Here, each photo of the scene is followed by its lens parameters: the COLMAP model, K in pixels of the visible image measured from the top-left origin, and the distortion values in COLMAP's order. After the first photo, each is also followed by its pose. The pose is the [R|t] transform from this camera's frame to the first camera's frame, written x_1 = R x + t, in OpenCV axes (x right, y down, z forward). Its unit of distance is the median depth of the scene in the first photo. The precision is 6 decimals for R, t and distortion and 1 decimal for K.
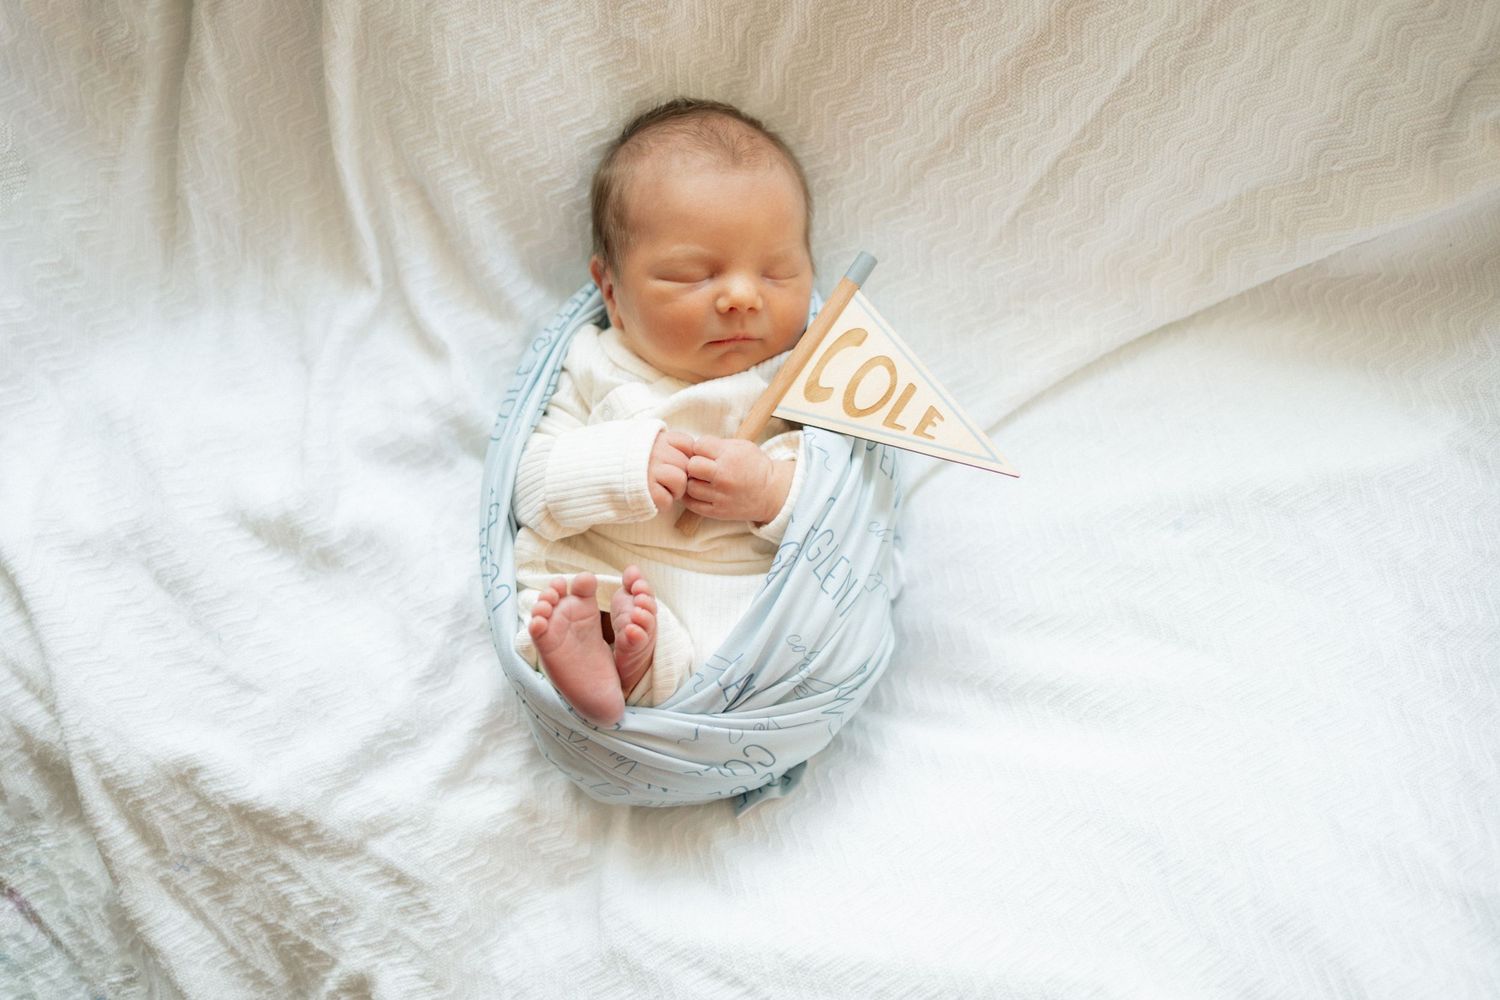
lens RADIAL K [[1562.5, 0, 776.0], [0, 1562.5, 500.8], [0, 0, 1]] dist [0.098374, -0.156606]
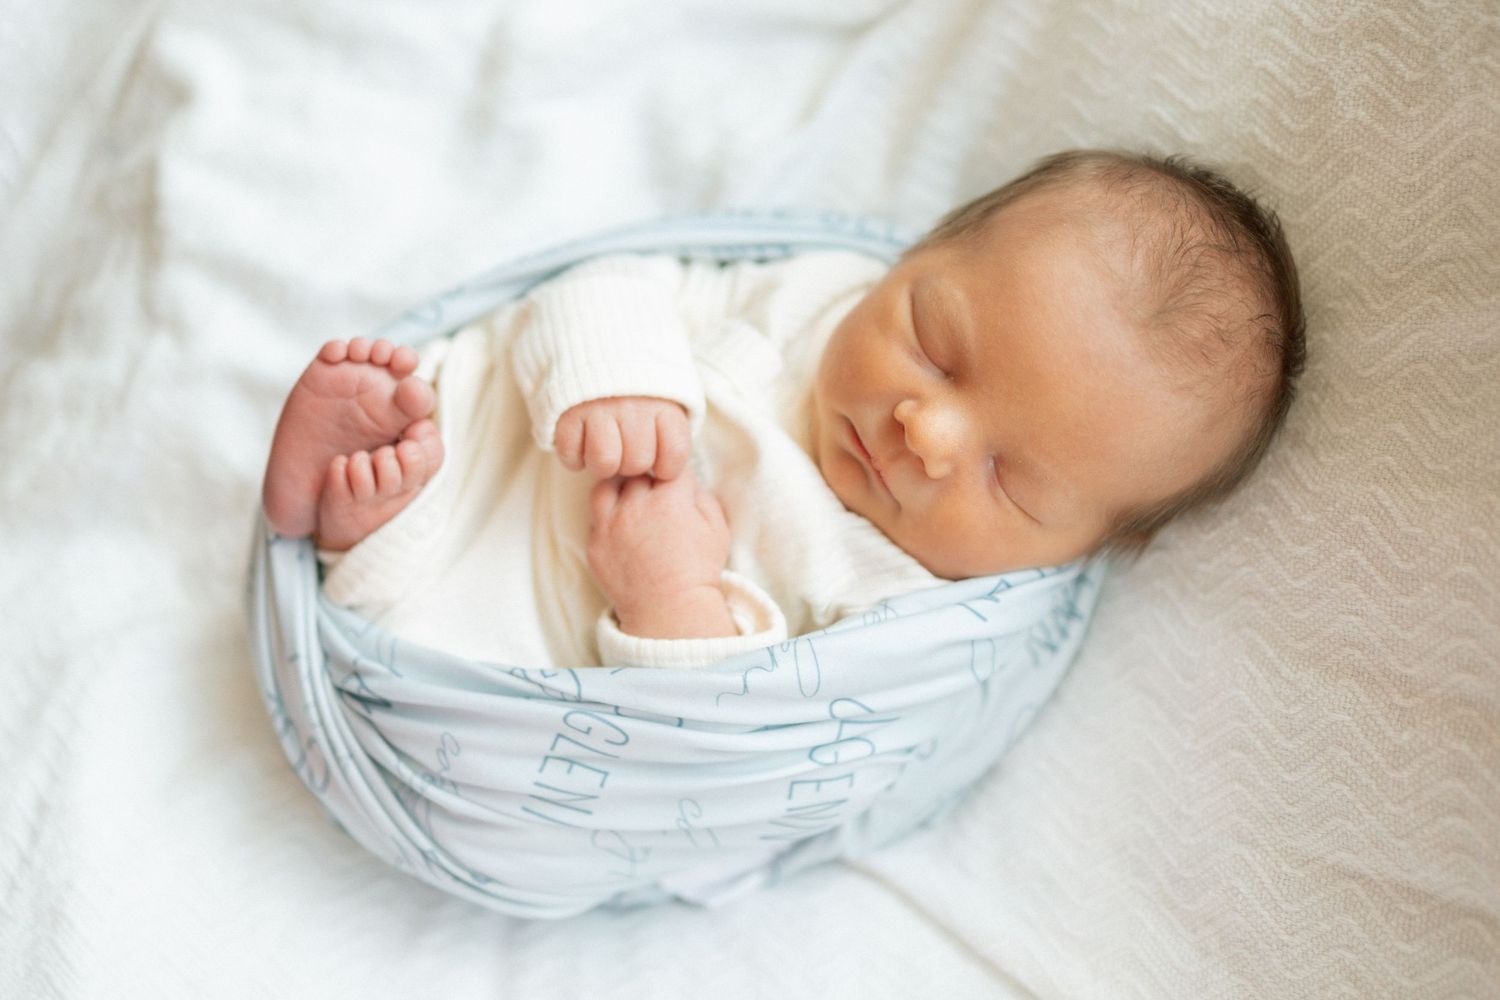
lens RADIAL K [[1562.5, 0, 776.0], [0, 1562.5, 500.8], [0, 0, 1]] dist [0.098374, -0.156606]
pose [[0.320605, 0.894796, -0.310729, 0.150407], [-0.877535, 0.404076, 0.258176, -0.208813], [0.356573, 0.189903, 0.914763, 0.451611]]
